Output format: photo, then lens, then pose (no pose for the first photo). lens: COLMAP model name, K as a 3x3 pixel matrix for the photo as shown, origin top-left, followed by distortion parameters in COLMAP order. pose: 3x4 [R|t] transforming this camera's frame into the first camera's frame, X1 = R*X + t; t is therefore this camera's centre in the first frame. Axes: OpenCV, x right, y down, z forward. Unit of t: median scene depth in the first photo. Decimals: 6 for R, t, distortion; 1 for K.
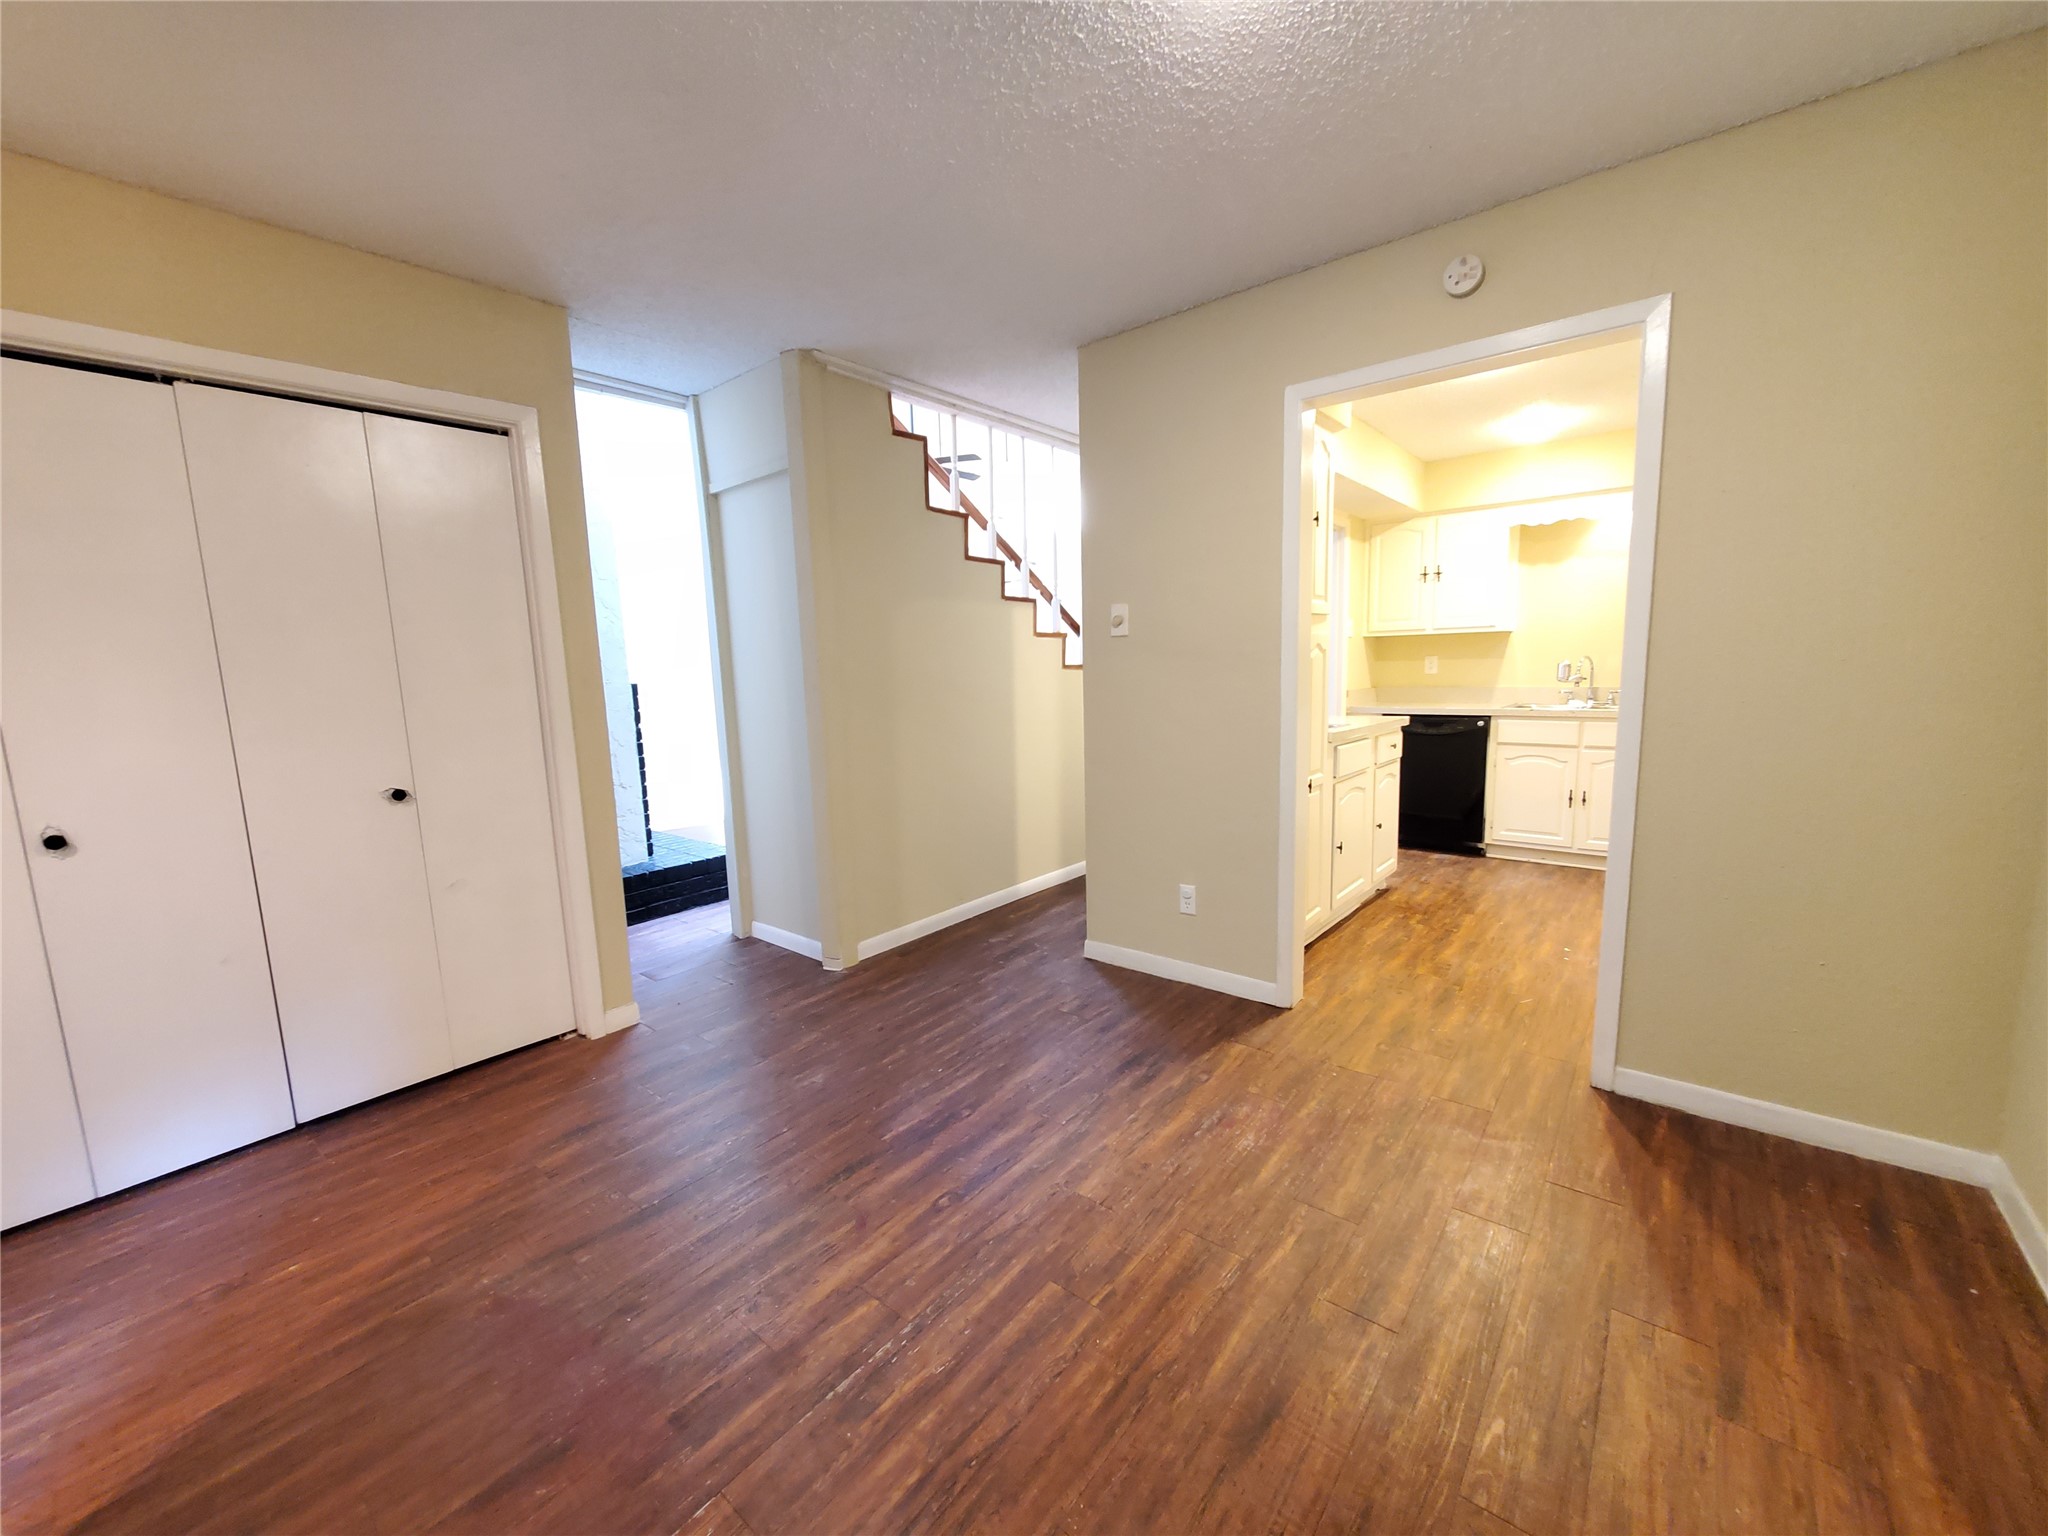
lens RADIAL K [[811.1, 0, 1030.1], [0, 811.1, 778.2], [0, 0, 1]] dist [0.004616, -0.001957]
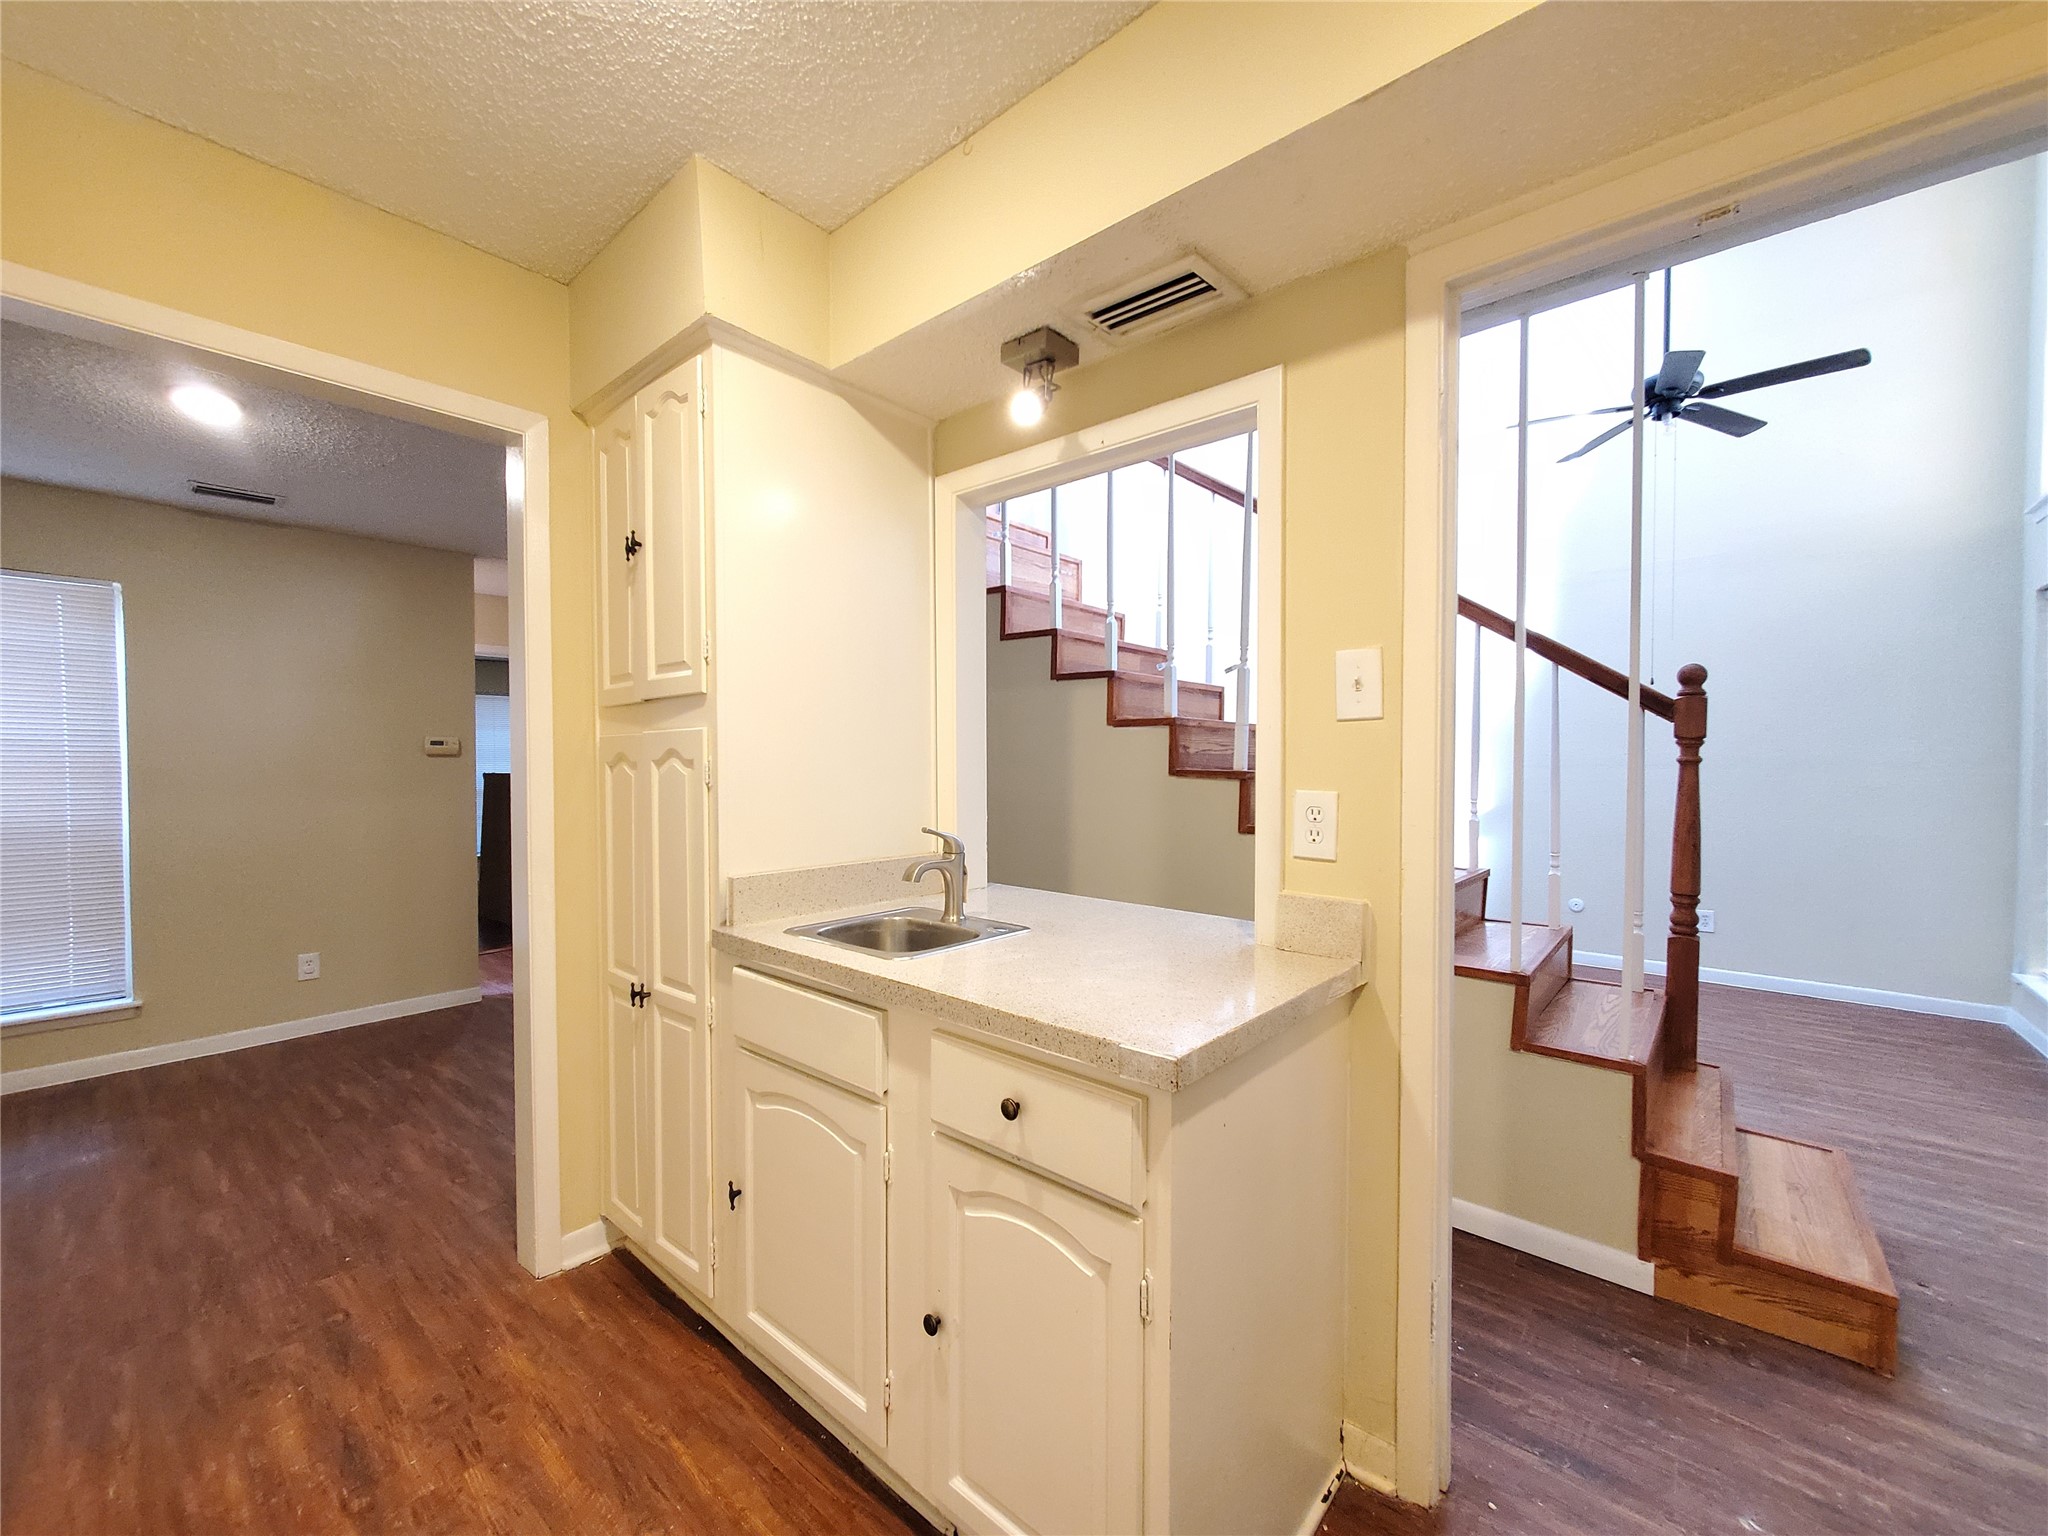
lens RADIAL K [[811.1, 0, 1022.9], [0, 811.1, 776.4], [0, 0, 1]] dist [0.004616, -0.001957]
pose [[-0.021777, 0.048143, -0.998603, 0.898898], [-0.133693, 0.989729, 0.050631, -0.207497], [0.990784, 0.134608, -0.015117, 1.246211]]
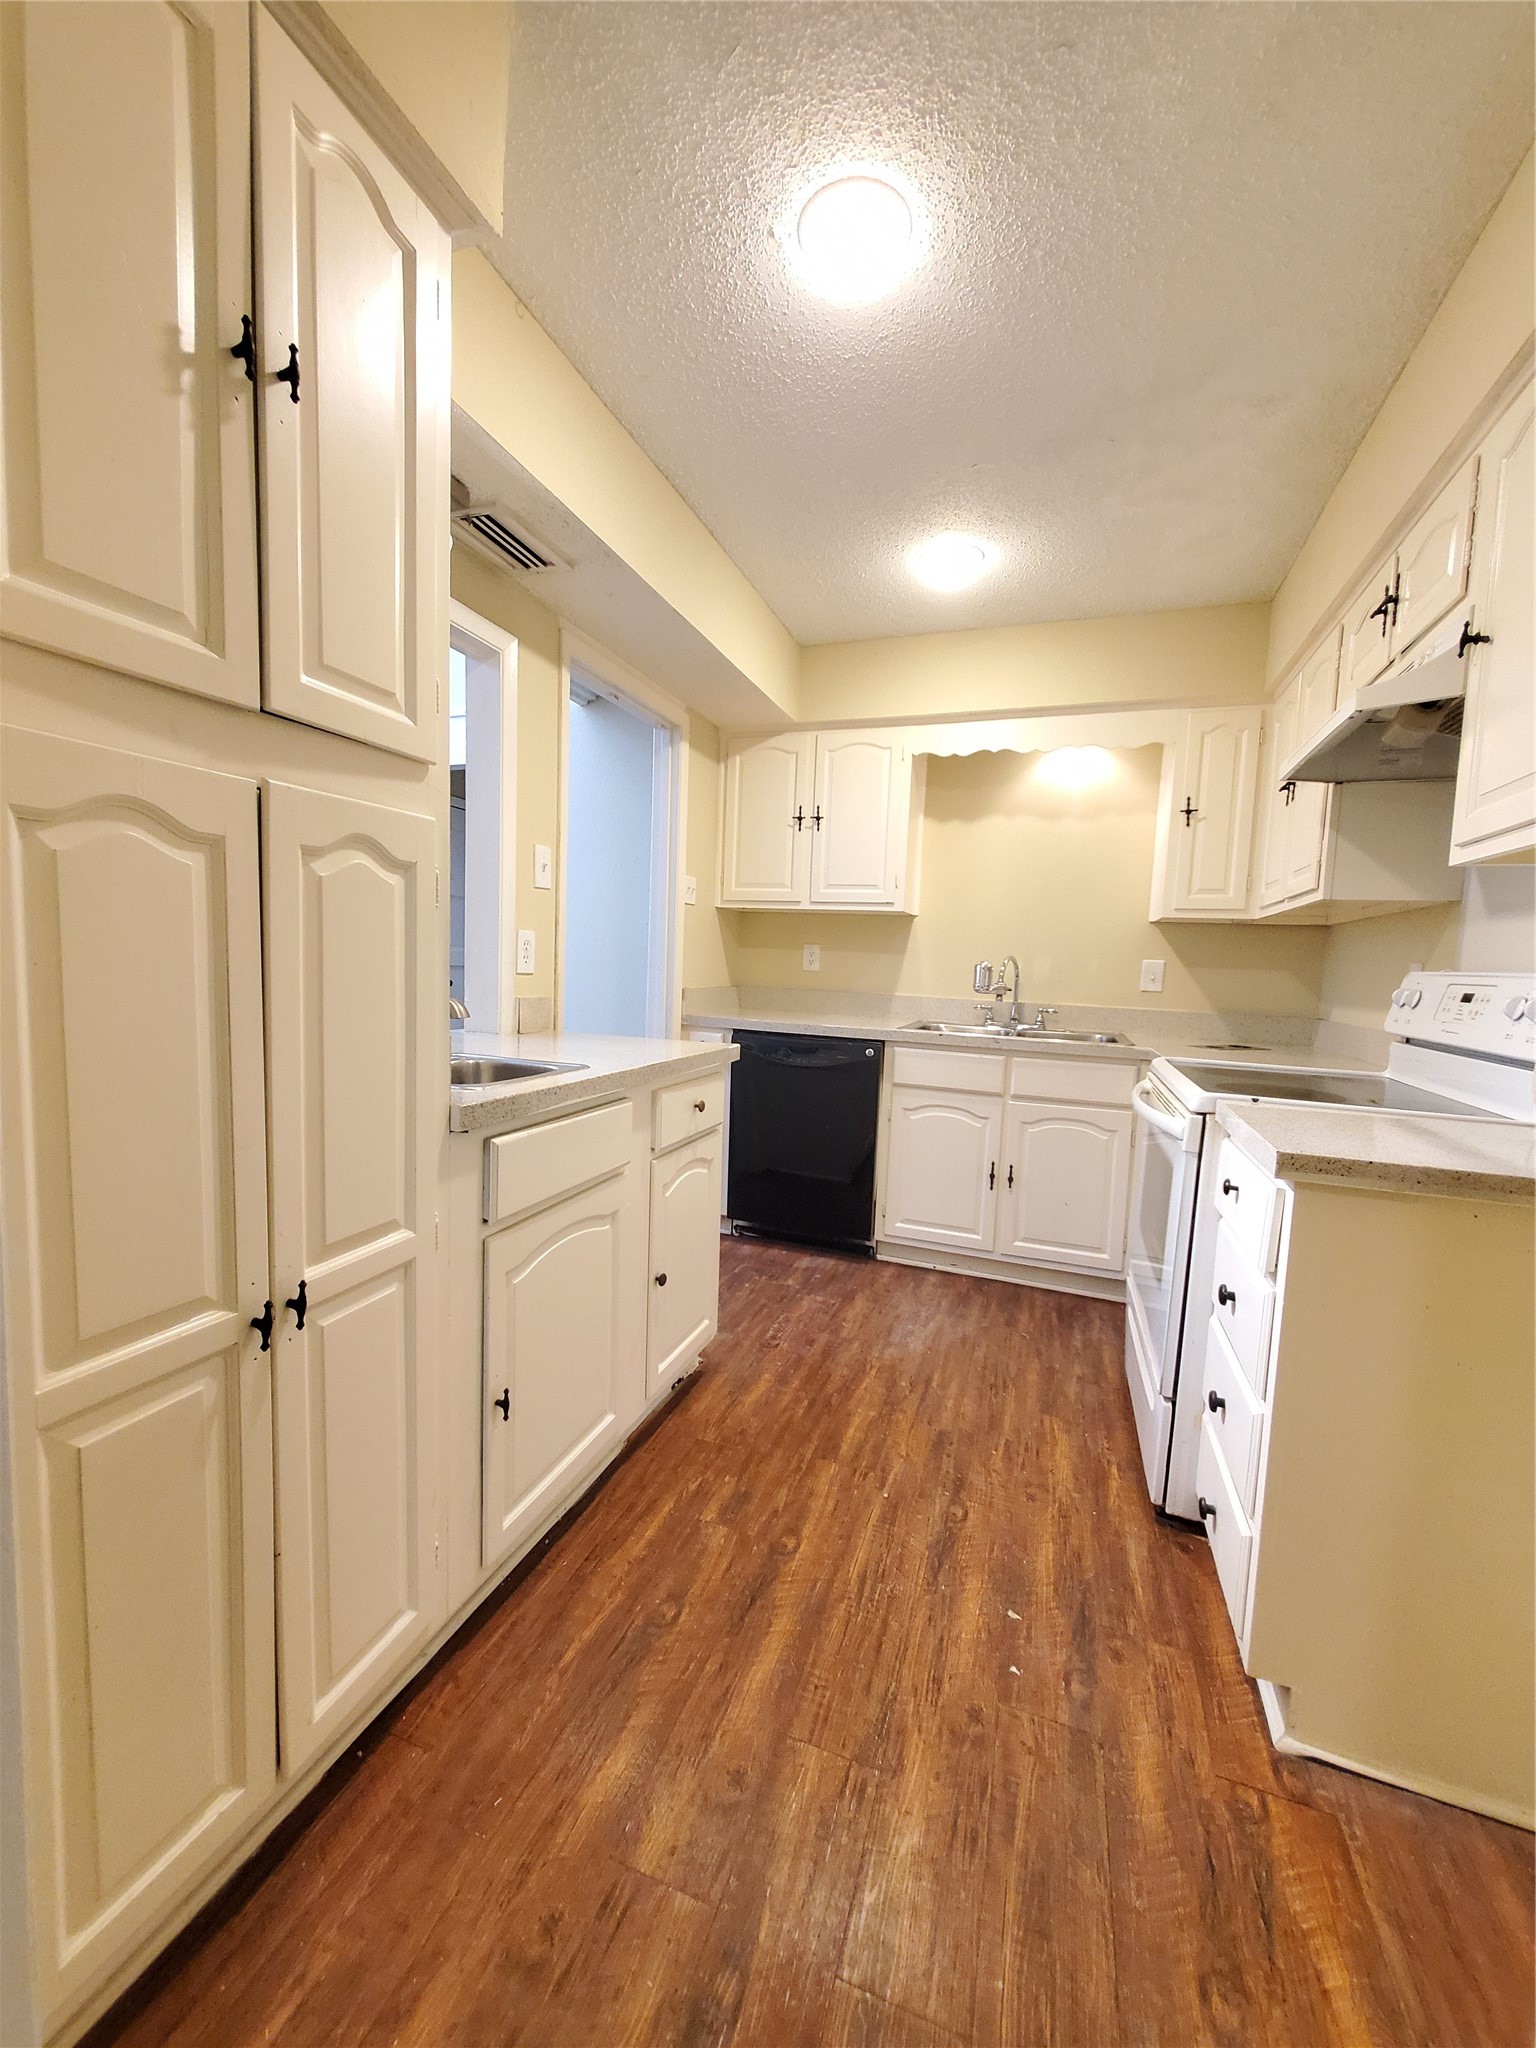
lens RADIAL K [[811.1, 0, 765.1], [0, 811.1, 1028.1], [0, 0, 1]] dist [0.004616, -0.001957]
pose [[0.940509, 0.034810, 0.337981, 0.398719], [-0.018656, 0.998528, -0.050927, -0.079011], [-0.339256, 0.041592, 0.939774, 0.656175]]
